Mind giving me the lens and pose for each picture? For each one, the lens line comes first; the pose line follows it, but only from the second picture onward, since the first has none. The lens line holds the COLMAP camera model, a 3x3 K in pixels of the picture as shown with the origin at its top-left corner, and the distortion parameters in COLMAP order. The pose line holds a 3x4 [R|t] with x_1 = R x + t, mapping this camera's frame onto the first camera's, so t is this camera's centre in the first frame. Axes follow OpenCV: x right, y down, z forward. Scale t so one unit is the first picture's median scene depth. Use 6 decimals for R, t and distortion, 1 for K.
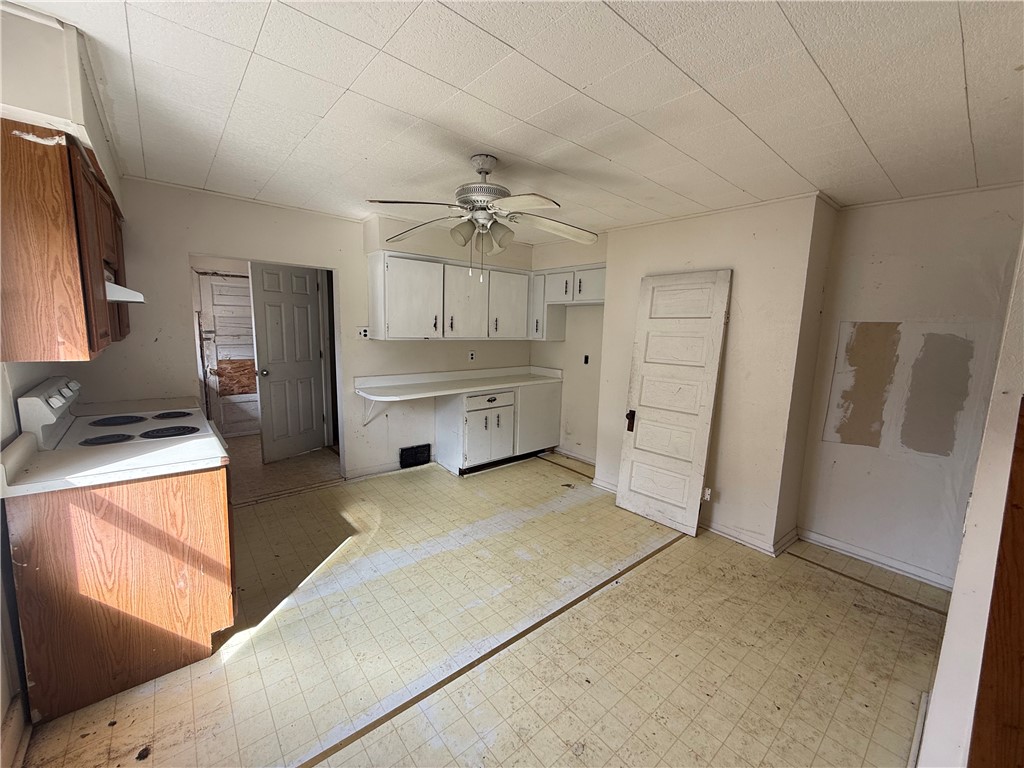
lens RADIAL K [[407.8, 0, 512.0], [0, 407.8, 384.0], [0, 0, 1]] dist [0.000029, -0.000002]
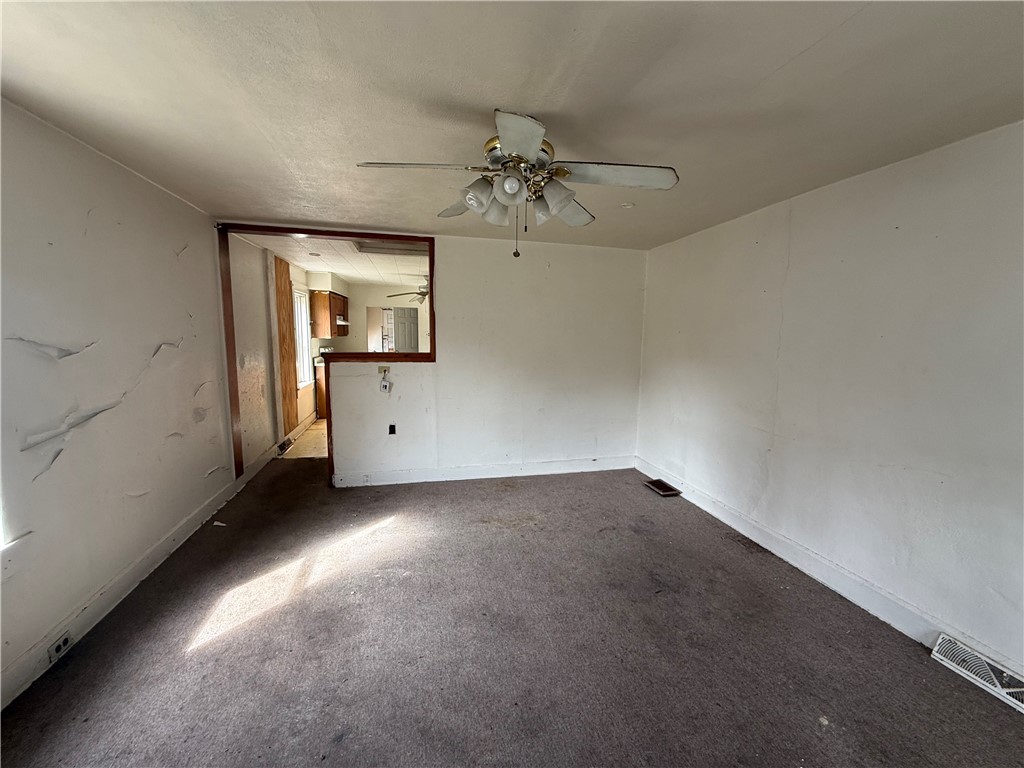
lens RADIAL K [[407.8, 0, 512.0], [0, 407.8, 384.0], [0, 0, 1]] dist [0.000029, -0.000002]
pose [[0.890360, 0.048256, -0.452692, 0.874791], [-0.058640, 0.998239, -0.008924, 0.113699], [0.451464, 0.034491, 0.891622, -0.650618]]
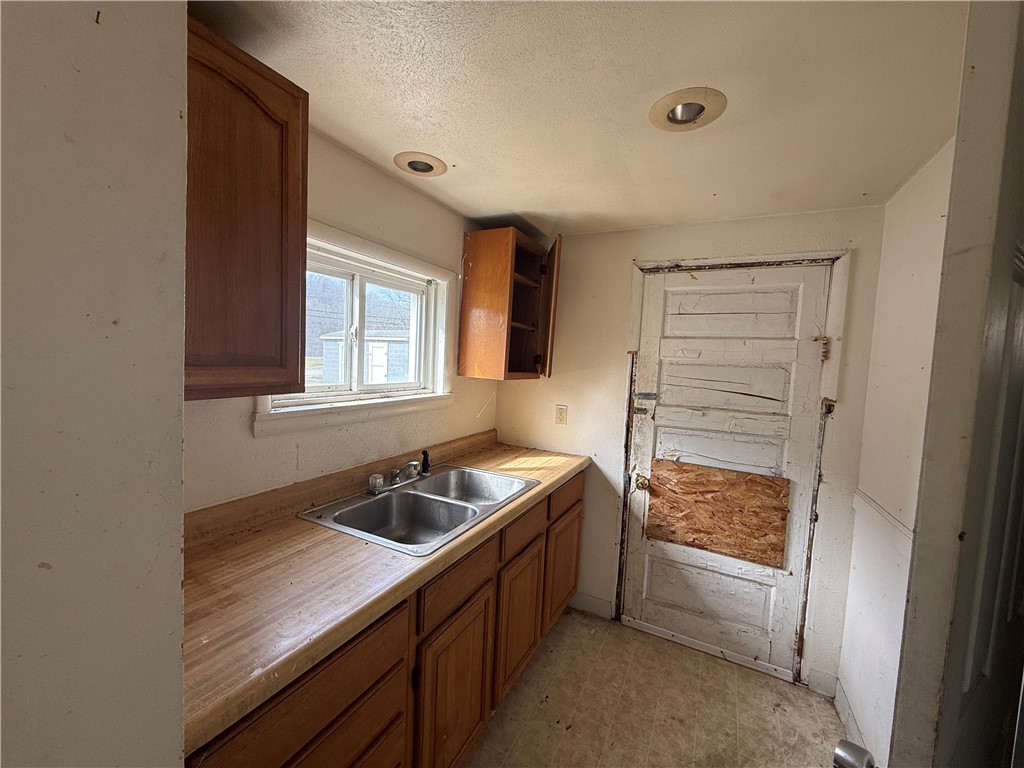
lens RADIAL K [[407.8, 0, 512.0], [0, 407.8, 384.0], [0, 0, 1]] dist [0.000029, -0.000002]
pose [[0.386106, 0.056233, -0.920739, -0.376115], [-0.168603, 0.985628, -0.010506, -0.109338], [0.906915, 0.159296, 0.390038, 0.675482]]
